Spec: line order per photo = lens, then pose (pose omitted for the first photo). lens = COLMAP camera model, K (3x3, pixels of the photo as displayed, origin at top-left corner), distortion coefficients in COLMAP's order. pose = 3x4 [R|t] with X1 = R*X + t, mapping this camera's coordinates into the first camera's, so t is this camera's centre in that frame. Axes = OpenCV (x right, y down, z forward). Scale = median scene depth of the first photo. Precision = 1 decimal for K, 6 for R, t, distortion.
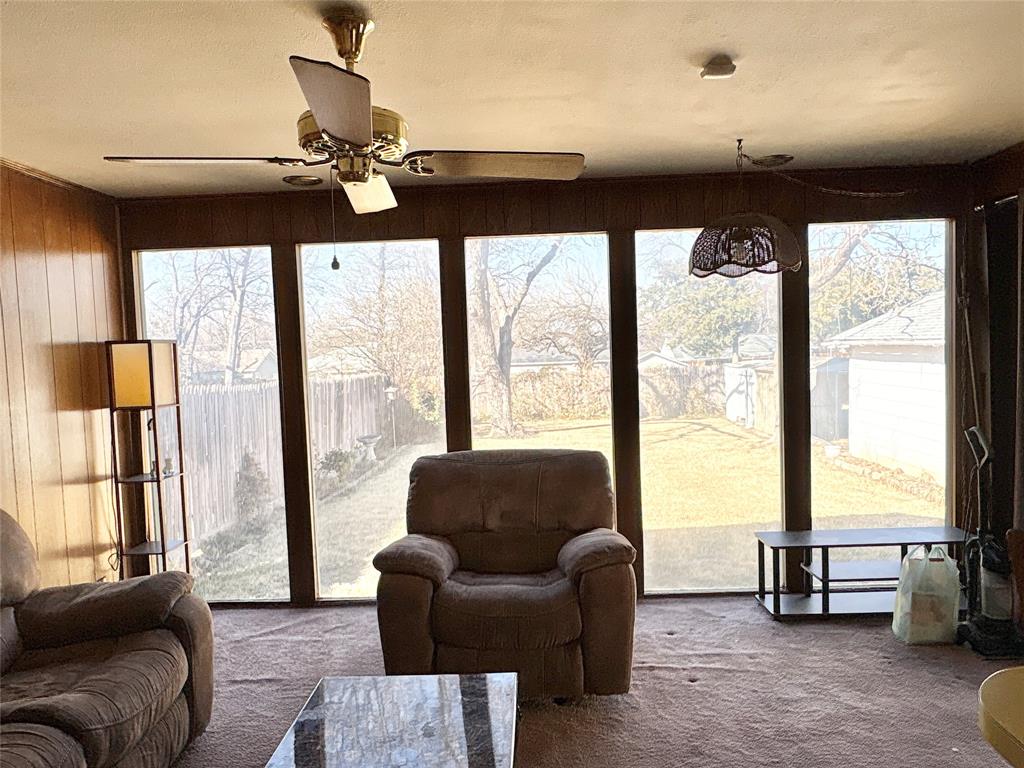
lens RADIAL K [[711.2, 0, 515.2], [0, 711.2, 384.6], [0, 0, 1]] dist [0.012590, 0.005352]
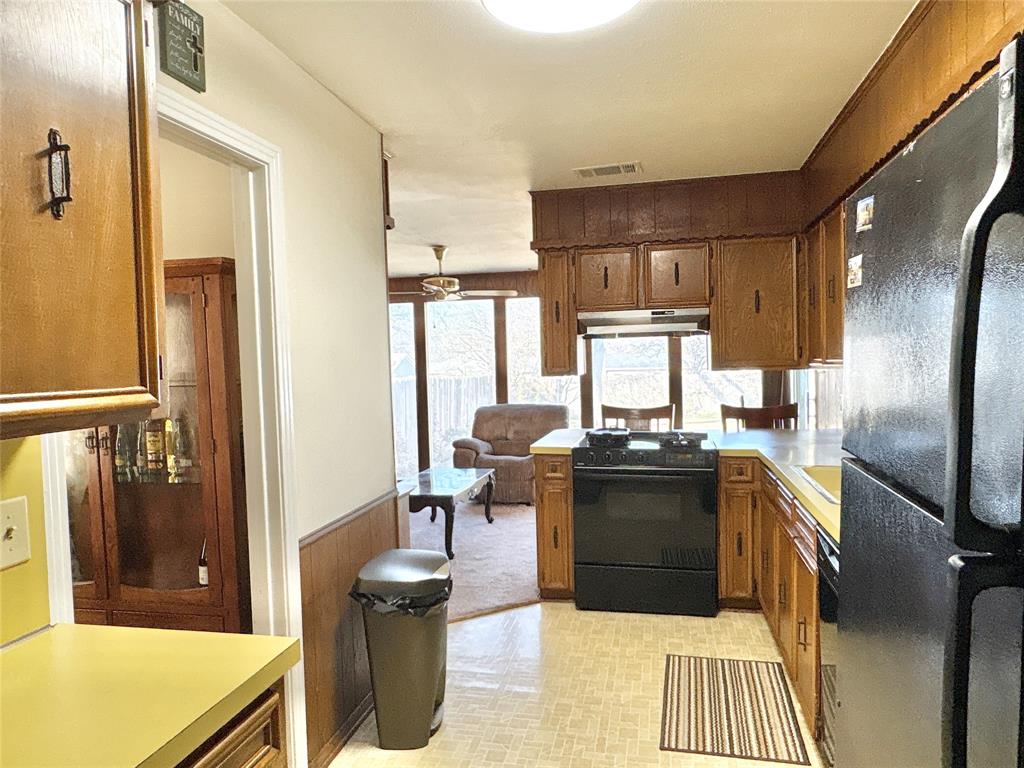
lens RADIAL K [[711.2, 0, 509.4], [0, 711.2, 382.5], [0, 0, 1]] dist [0.012590, 0.005352]
pose [[0.982628, 0.014622, -0.185009, 0.311391], [-0.016533, 0.999825, -0.008791, 0.046942], [0.184848, 0.011697, 0.982698, -0.953082]]
